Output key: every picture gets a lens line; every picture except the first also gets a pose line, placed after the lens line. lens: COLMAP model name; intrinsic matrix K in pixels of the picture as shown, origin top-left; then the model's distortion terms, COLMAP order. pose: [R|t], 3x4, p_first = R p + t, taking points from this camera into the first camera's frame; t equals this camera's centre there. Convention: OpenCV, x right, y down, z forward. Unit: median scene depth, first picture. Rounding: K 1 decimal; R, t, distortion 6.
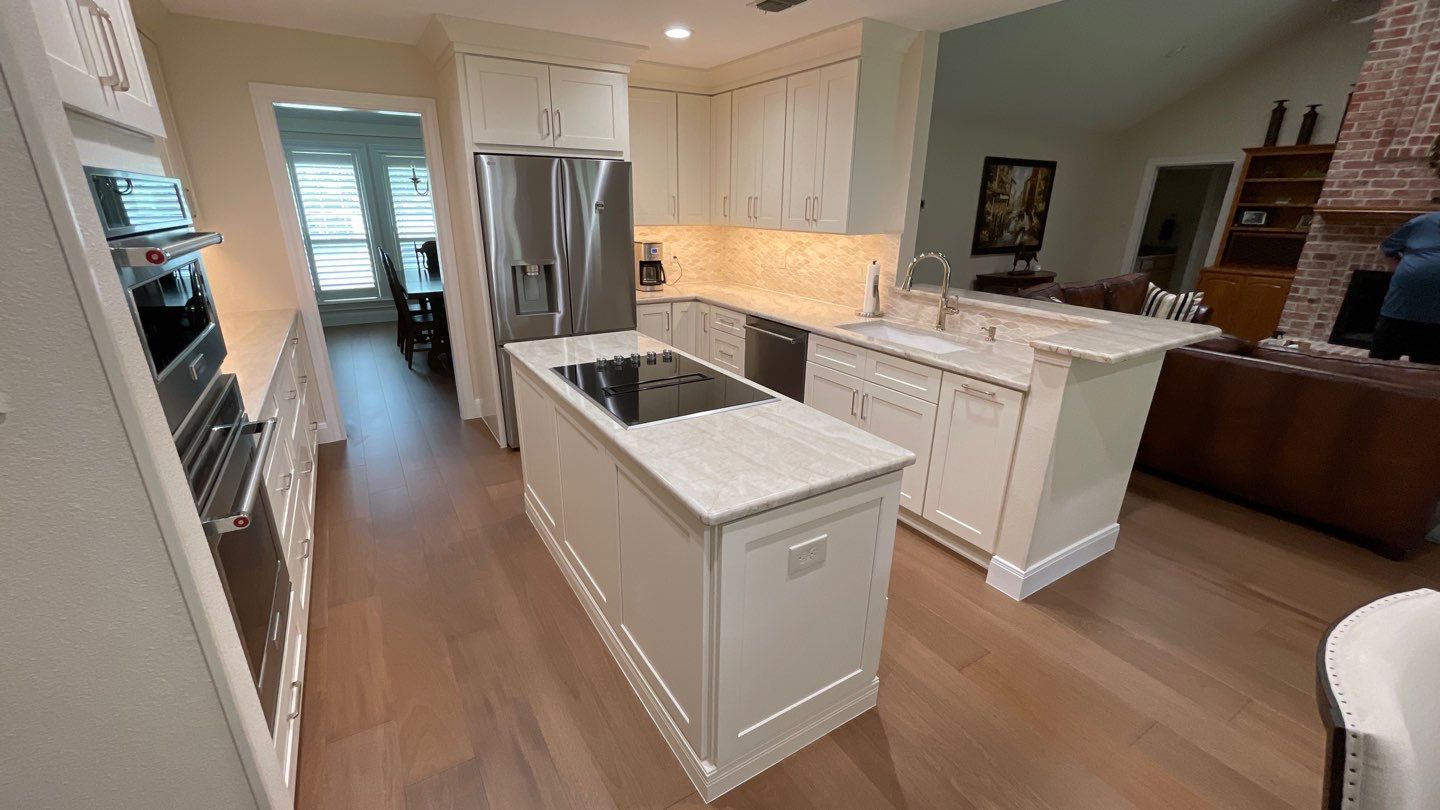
lens RADIAL K [[583.7, 0, 710.4], [0, 583.7, 407.9], [0, 0, 1]] dist [-0.003211, 0.000023]
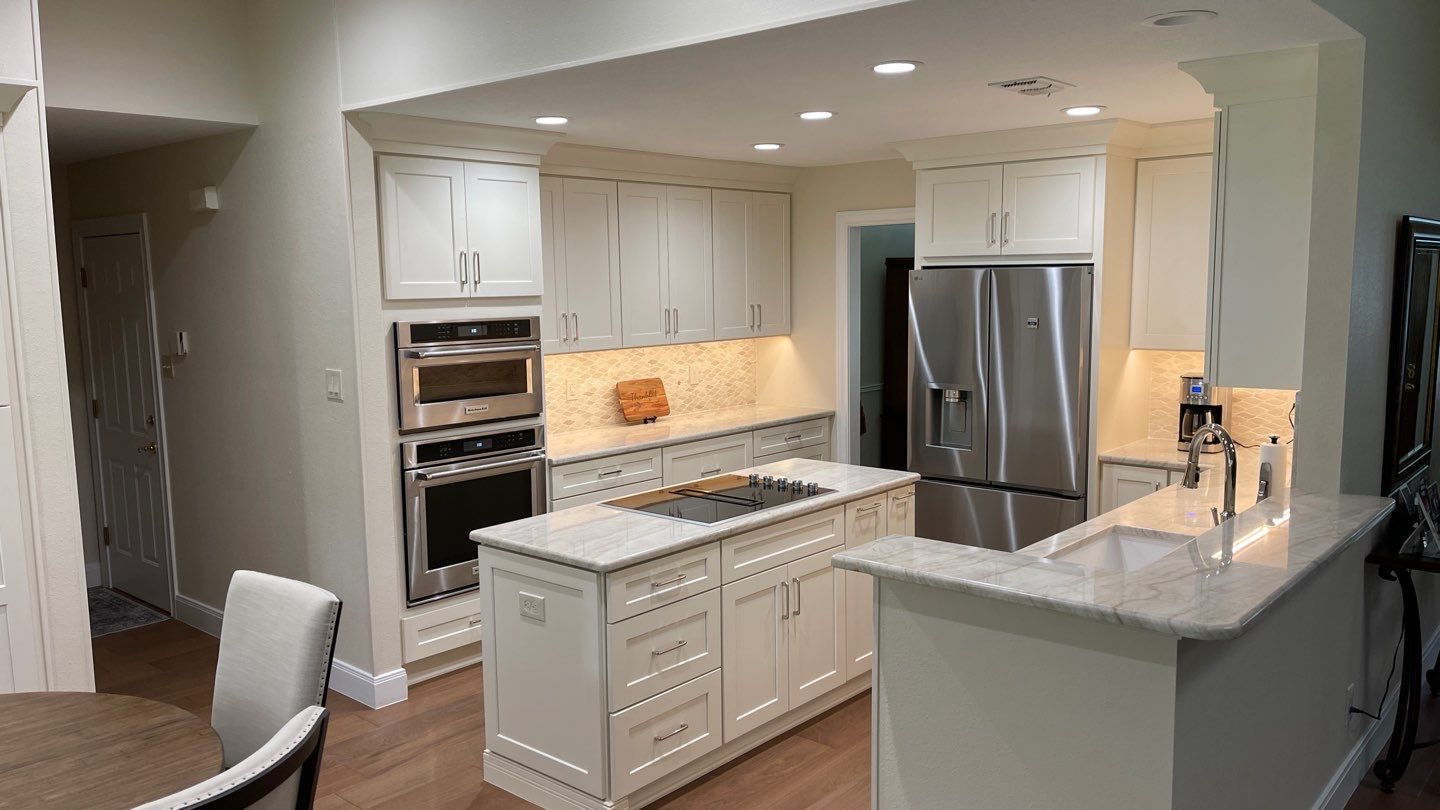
lens RADIAL K [[1090.9, 0, 720.5], [0, 1090.9, 416.7], [0, 0, 1]] dist [0.054348, -0.059797]
pose [[0.299688, 0.108510, -0.947846, 1.073061], [-0.300139, 0.953789, 0.014293, -0.129351], [0.905596, 0.280202, 0.318407, 0.209829]]
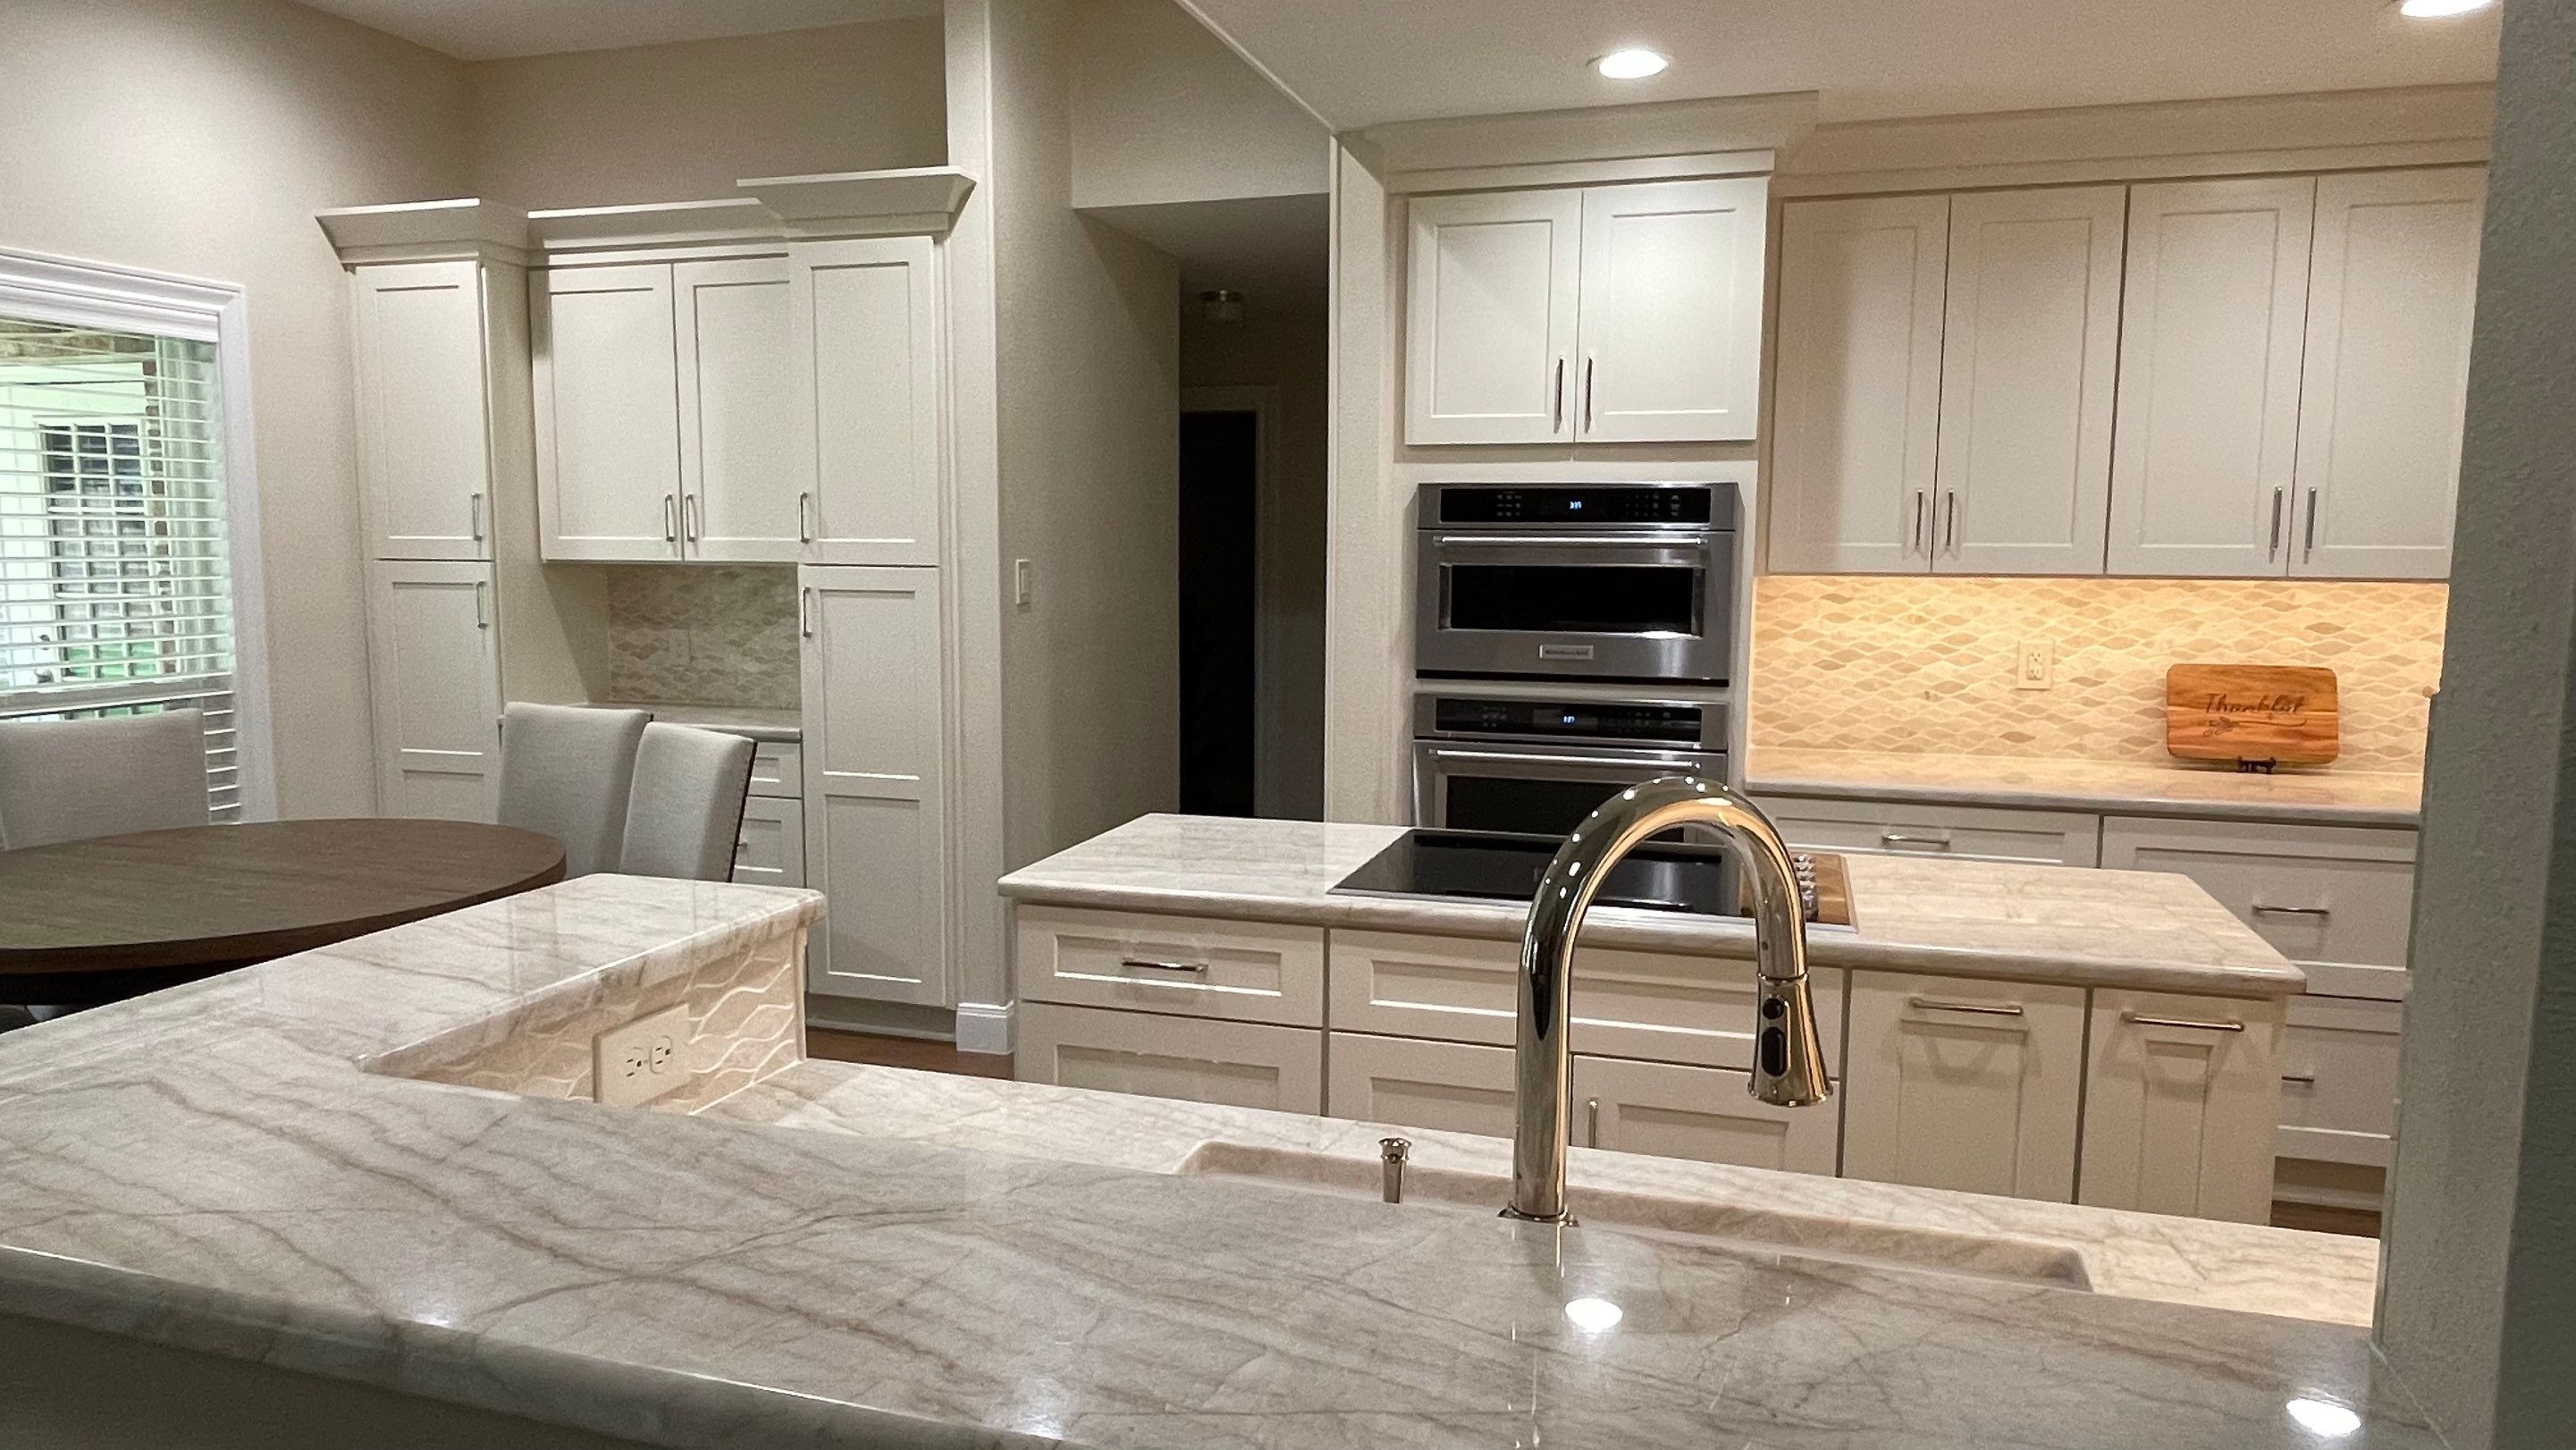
lens RADIAL K [[1645.5, 0, 1266.1], [0, 1645.5, 739.6], [0, 0, 1]] dist [0.016089, -0.033540]
pose [[-0.753072, 0.063113, -0.654904, 0.559813], [-0.232281, 0.905789, 0.354390, -0.319927], [0.615572, 0.419003, -0.667464, 1.009592]]
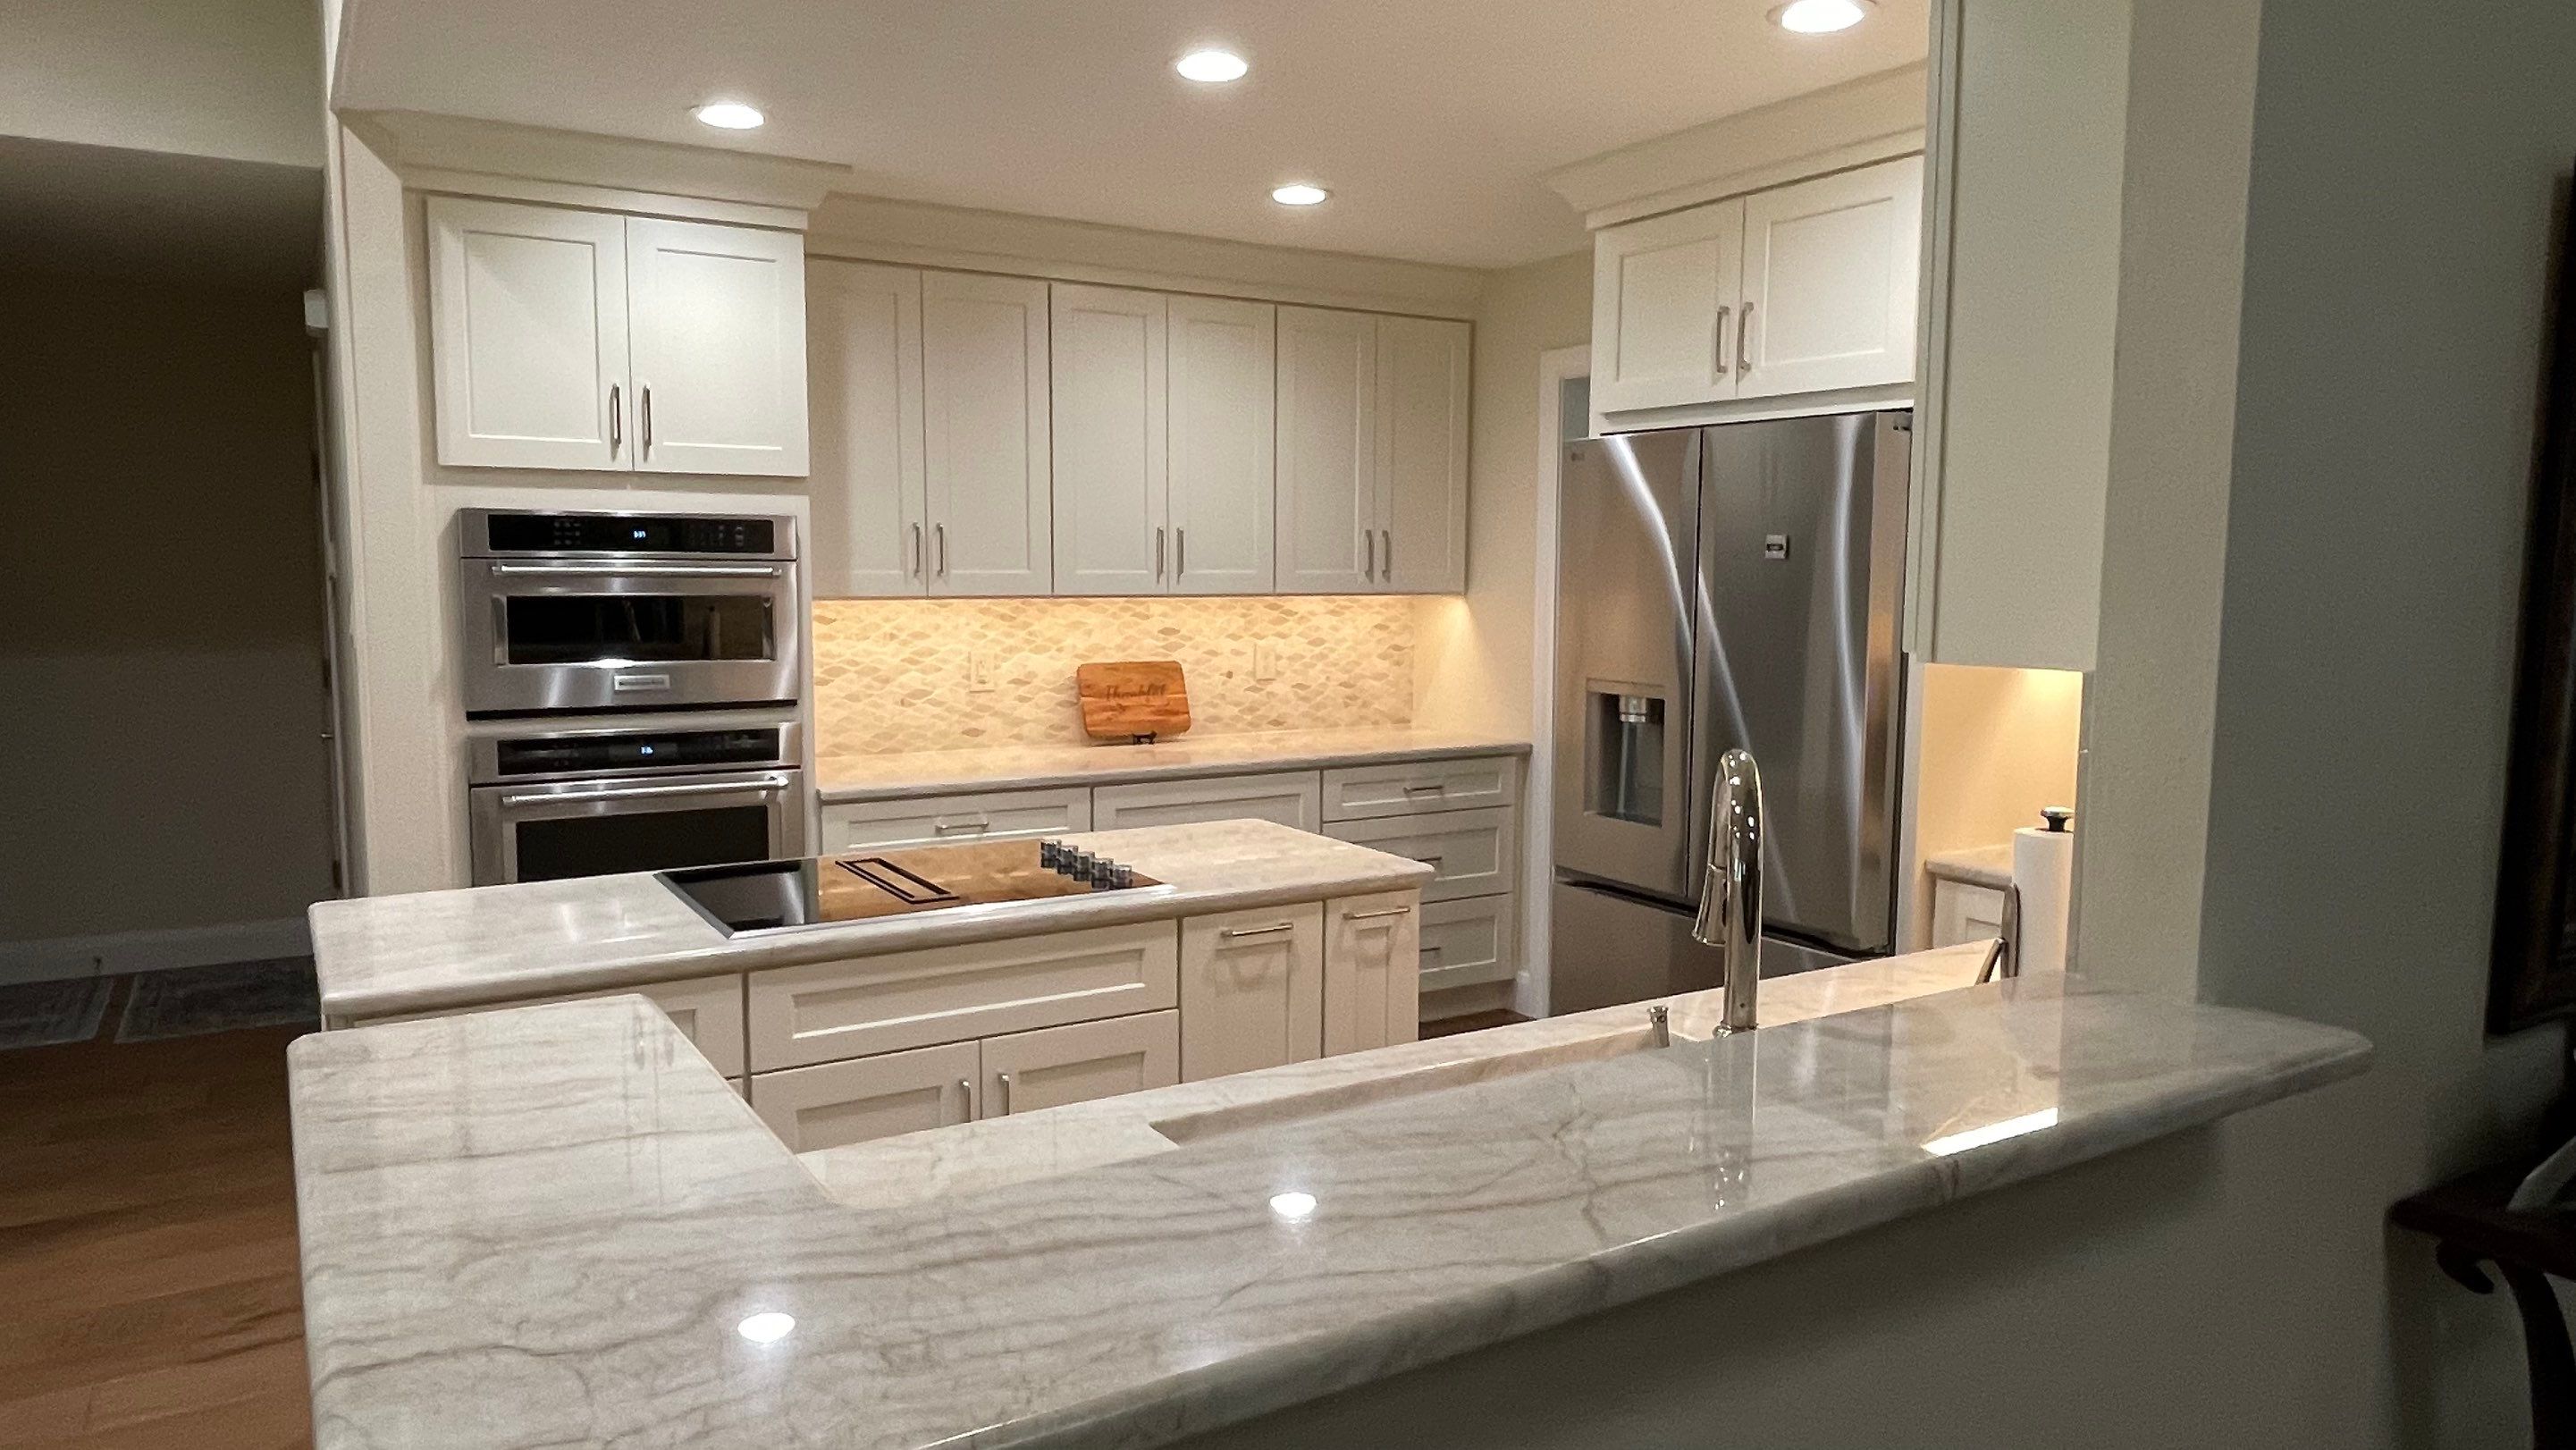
lens RADIAL K [[1645.5, 0, 1260.5], [0, 1645.5, 735.0], [0, 0, 1]] dist [0.016089, -0.033540]
pose [[-0.003373, 0.095972, -0.995378, 0.773335], [-0.337430, 0.936895, 0.091476, -0.234514], [0.941344, 0.336179, 0.029224, 0.737104]]
